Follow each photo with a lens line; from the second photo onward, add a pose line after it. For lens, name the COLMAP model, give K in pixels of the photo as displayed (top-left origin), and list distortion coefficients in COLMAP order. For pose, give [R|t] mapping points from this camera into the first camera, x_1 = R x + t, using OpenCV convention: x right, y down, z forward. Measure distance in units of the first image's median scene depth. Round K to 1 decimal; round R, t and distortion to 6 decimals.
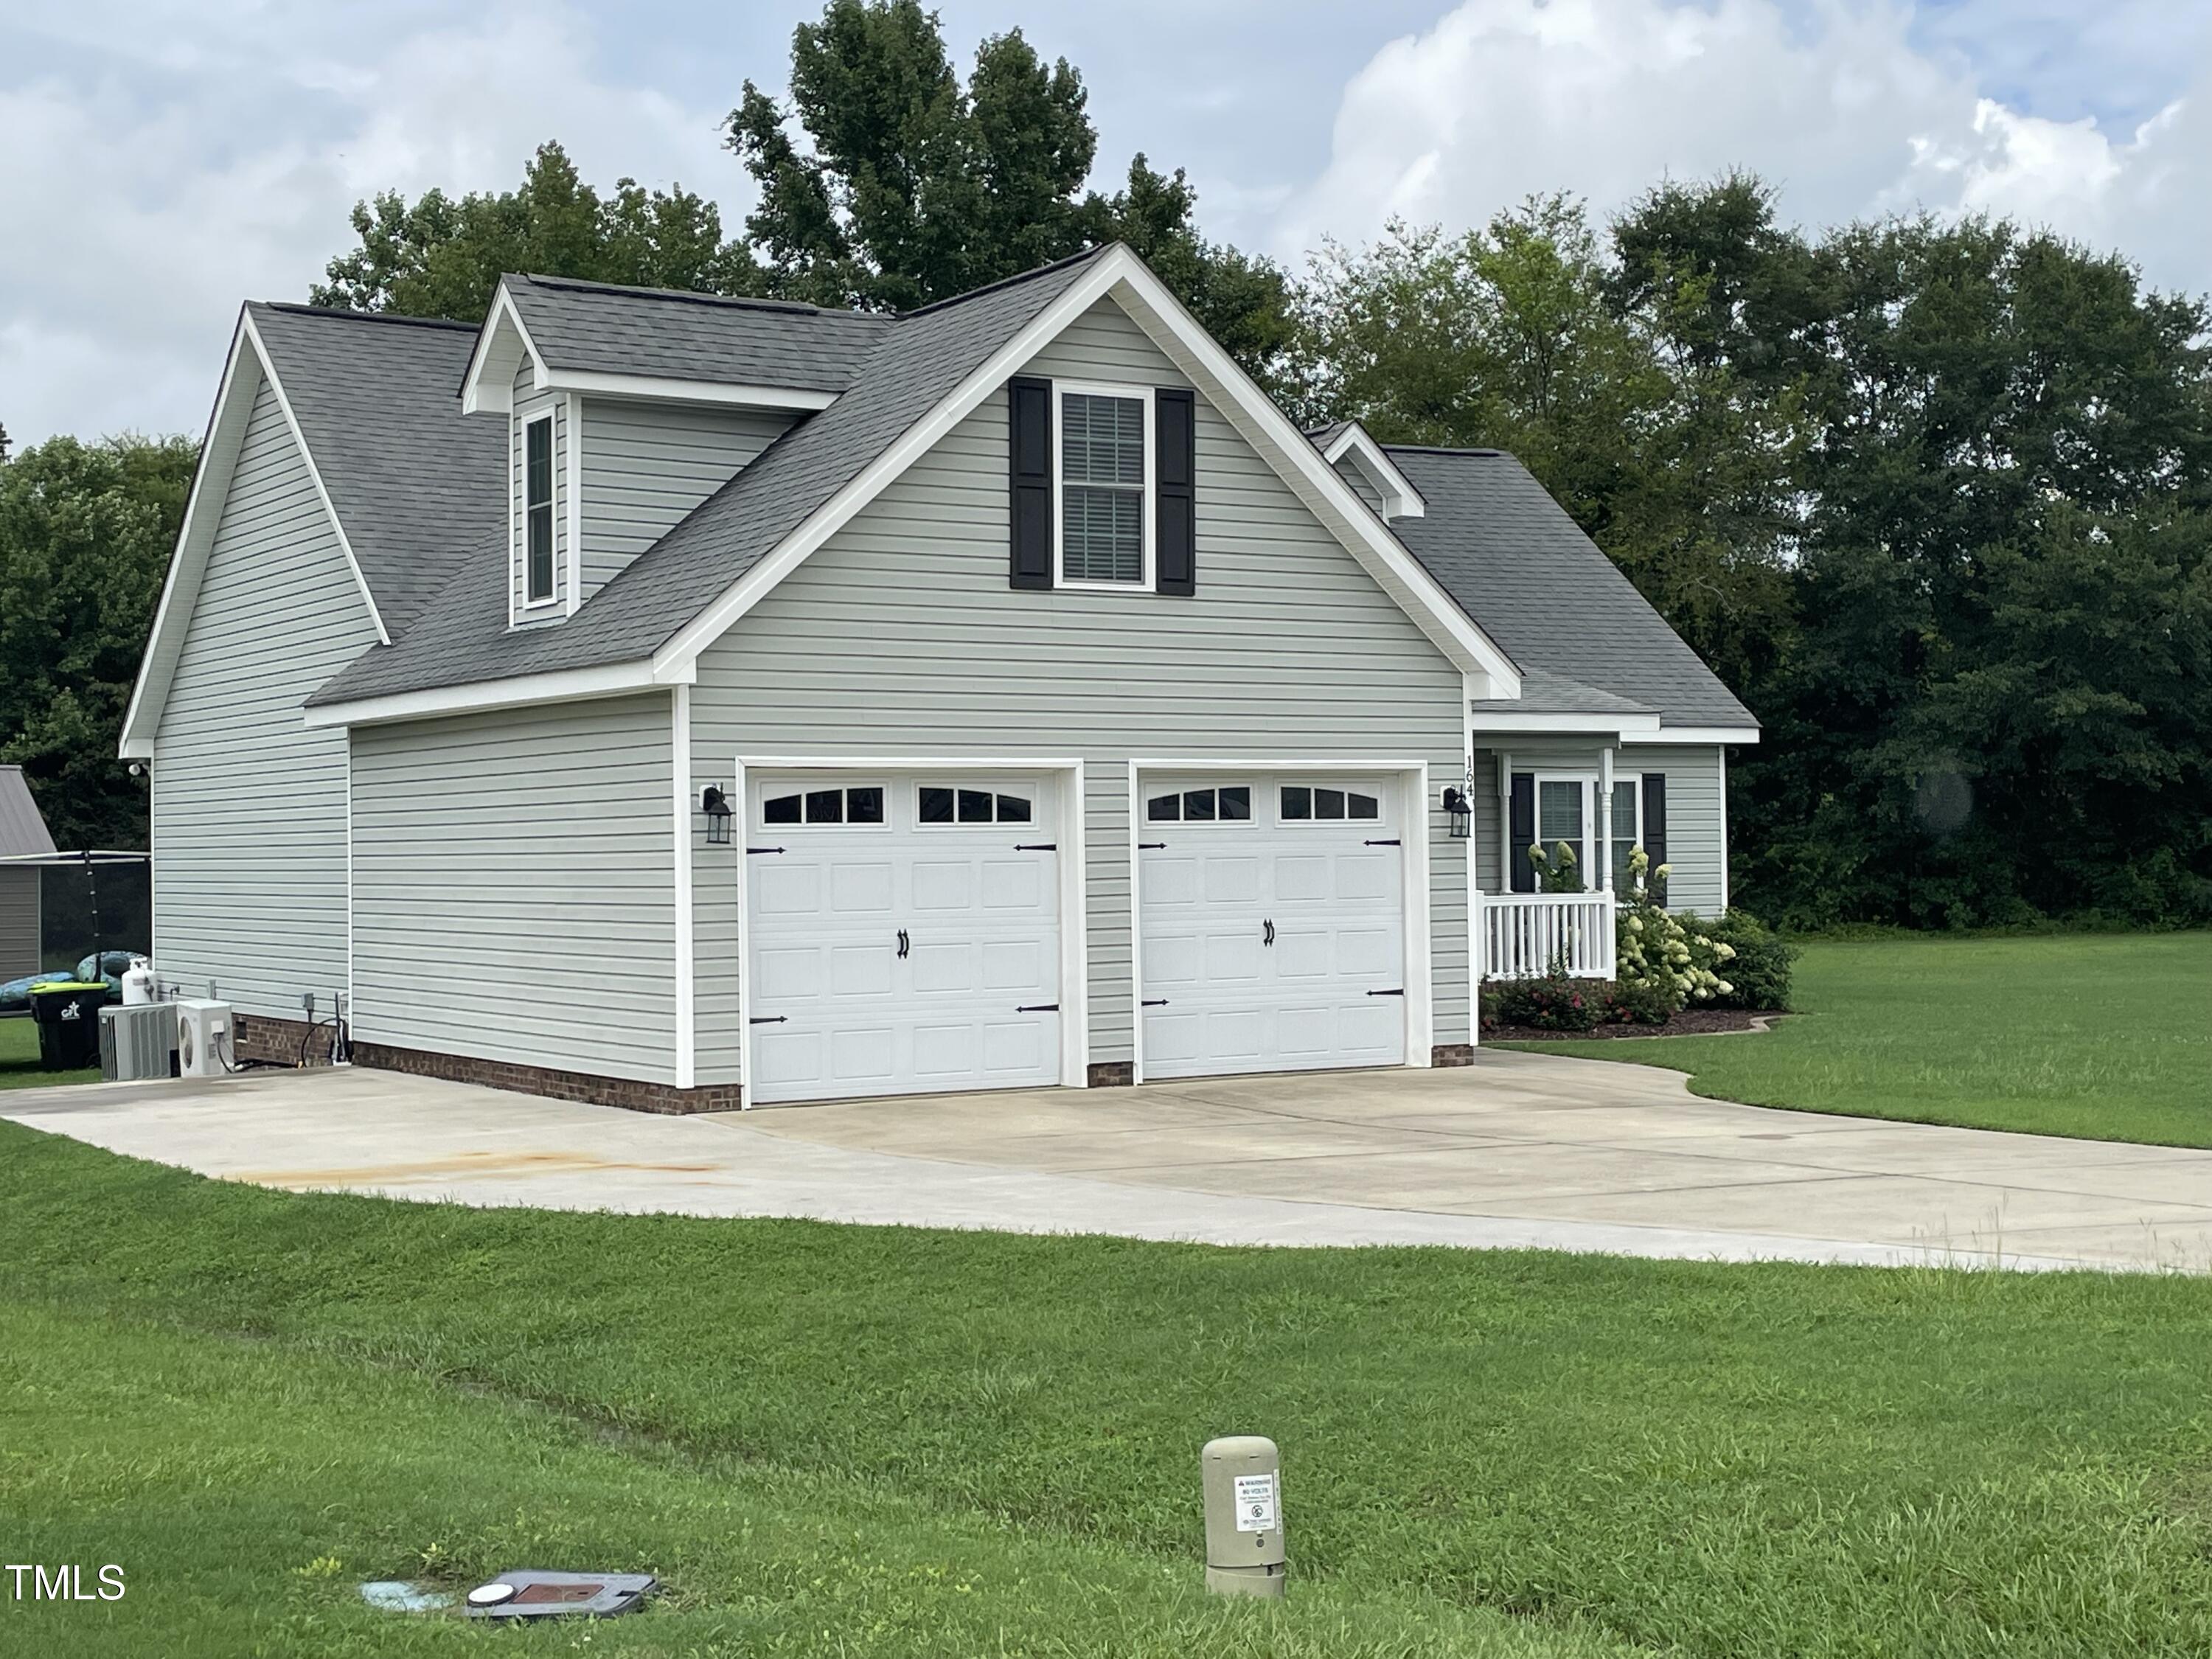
lens RADIAL K [[3103.1, 0, 1076.9], [0, 3103.1, 796.3], [0, 0, 1]] dist [0.290176, 0.000000]
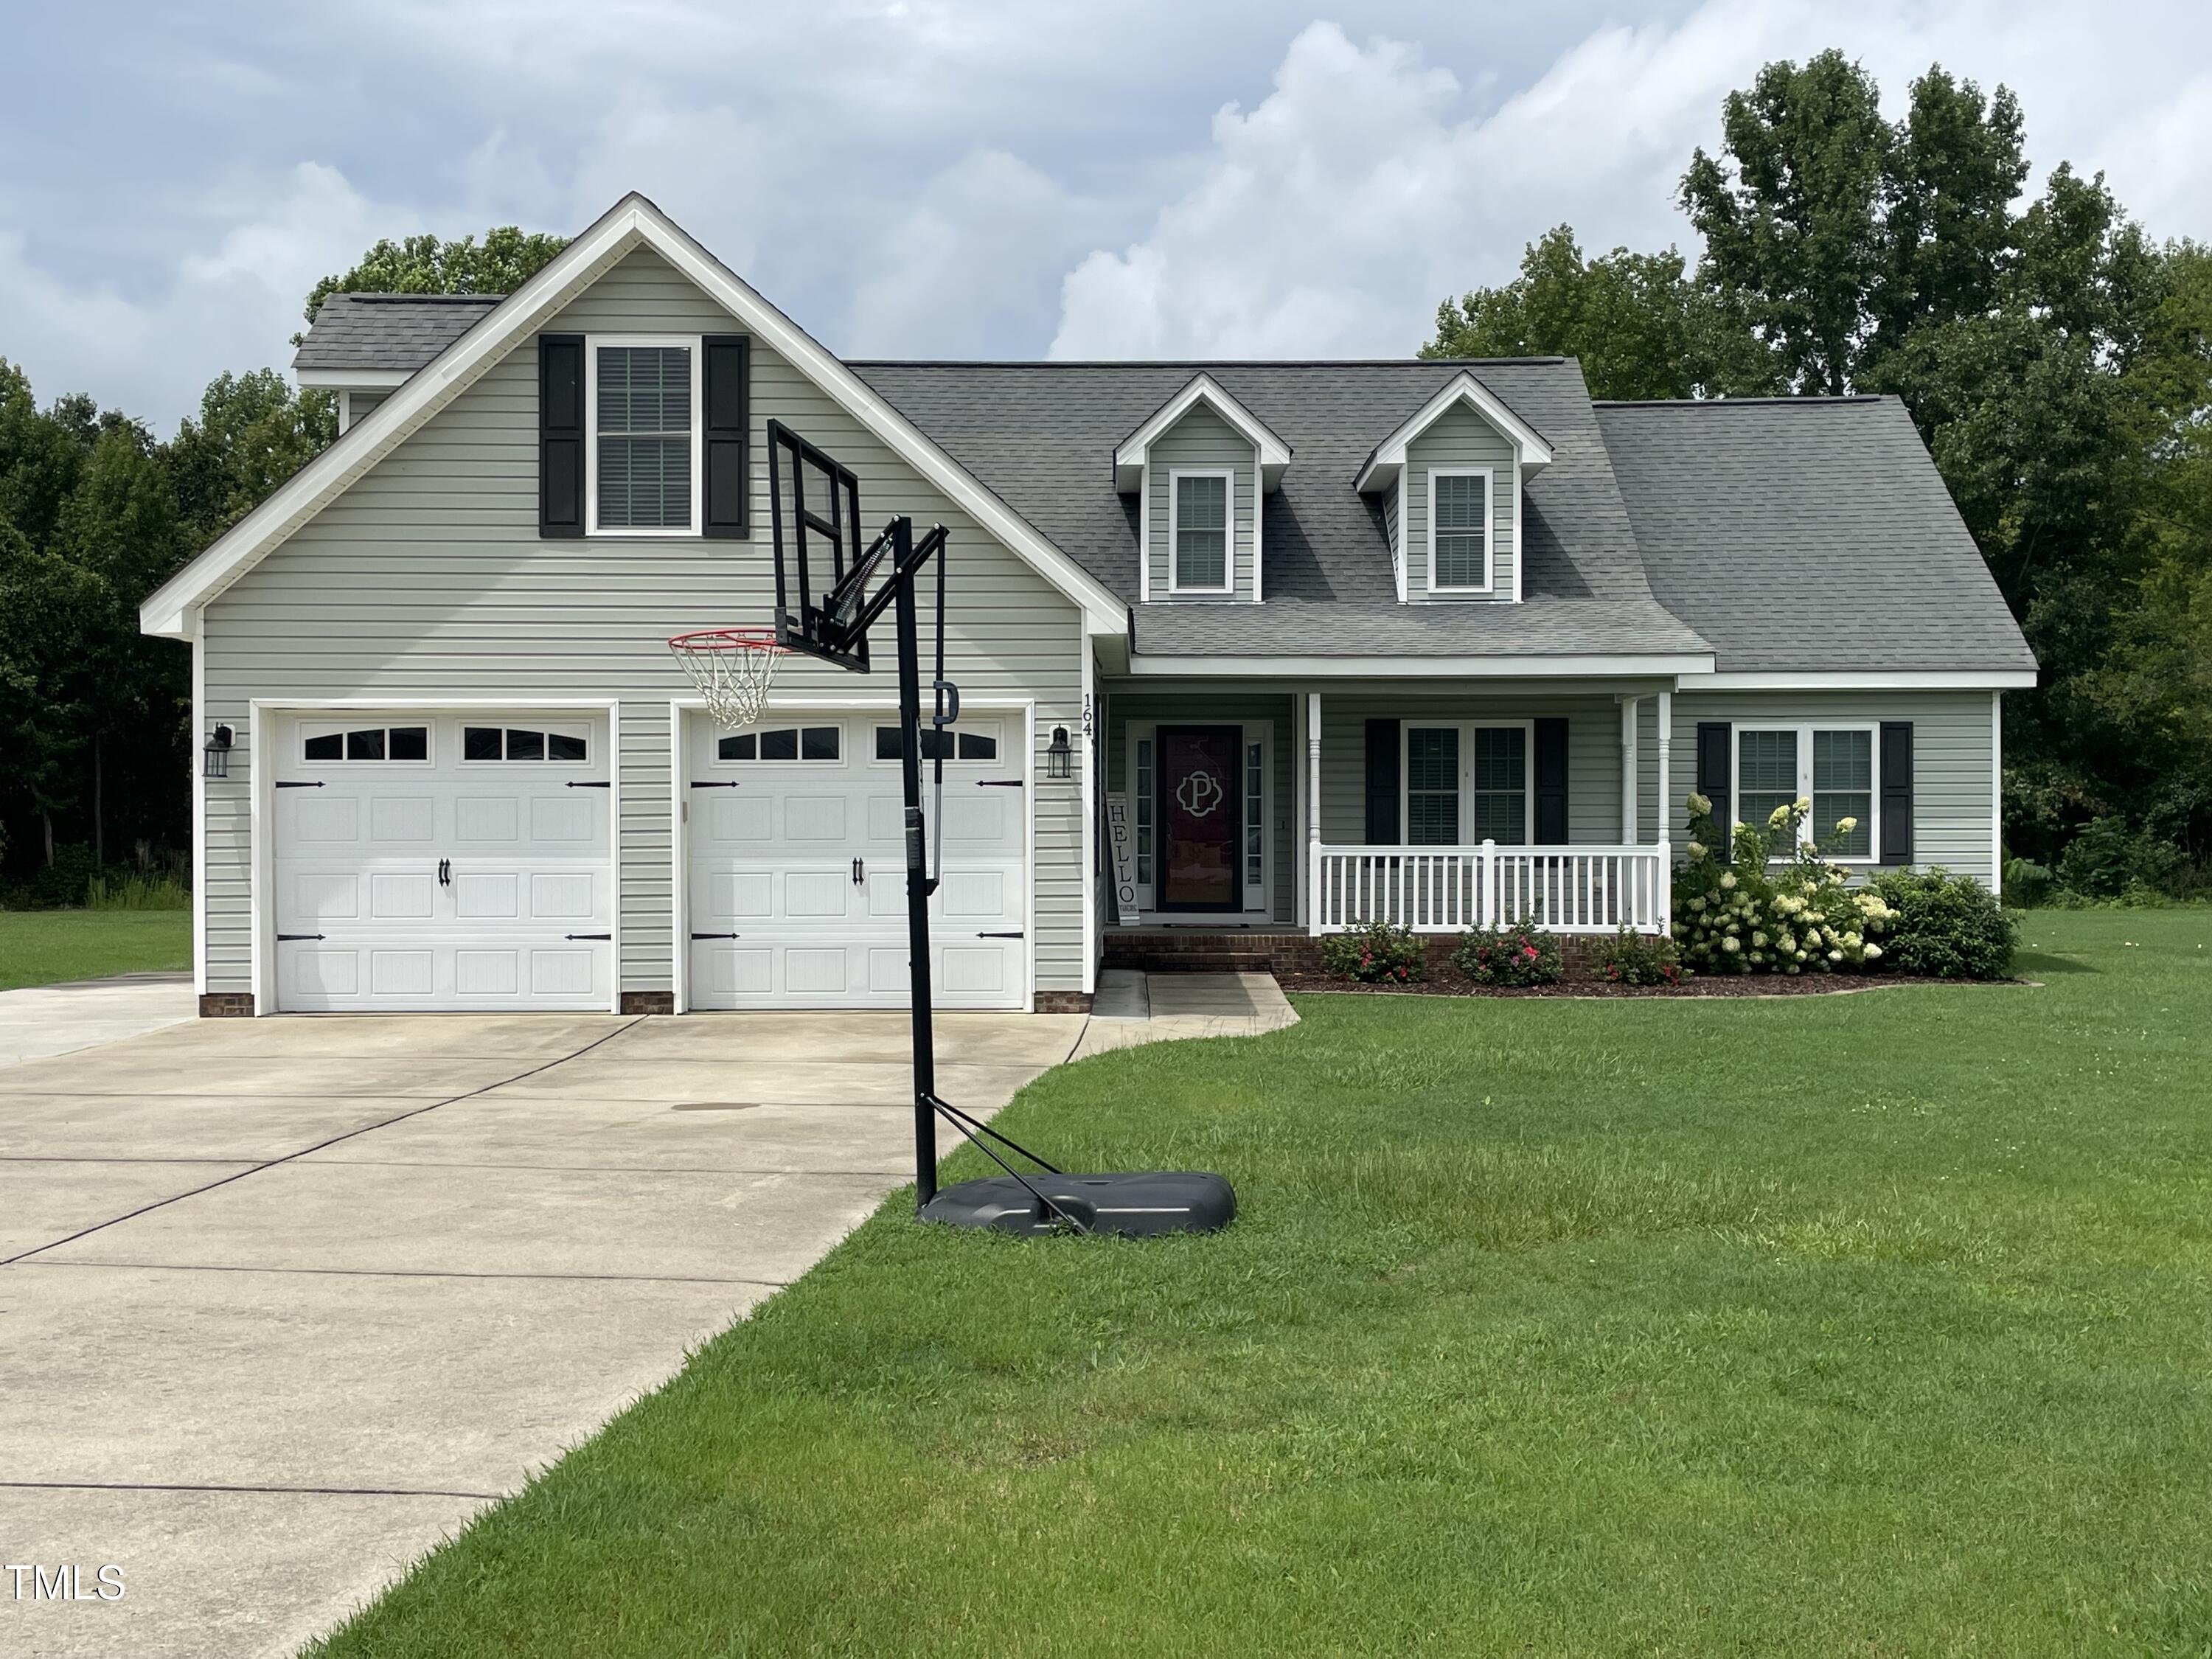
lens RADIAL K [[2331.9, 0, 1109.9], [0, 2331.9, 827.0], [0, 0, 1]] dist [0.103476, 0.000000]
pose [[0.841380, 0.012060, -0.540309, 0.560385], [-0.000115, 0.999755, 0.022137, 0.013121], [0.540444, -0.018564, 0.841175, 0.423437]]
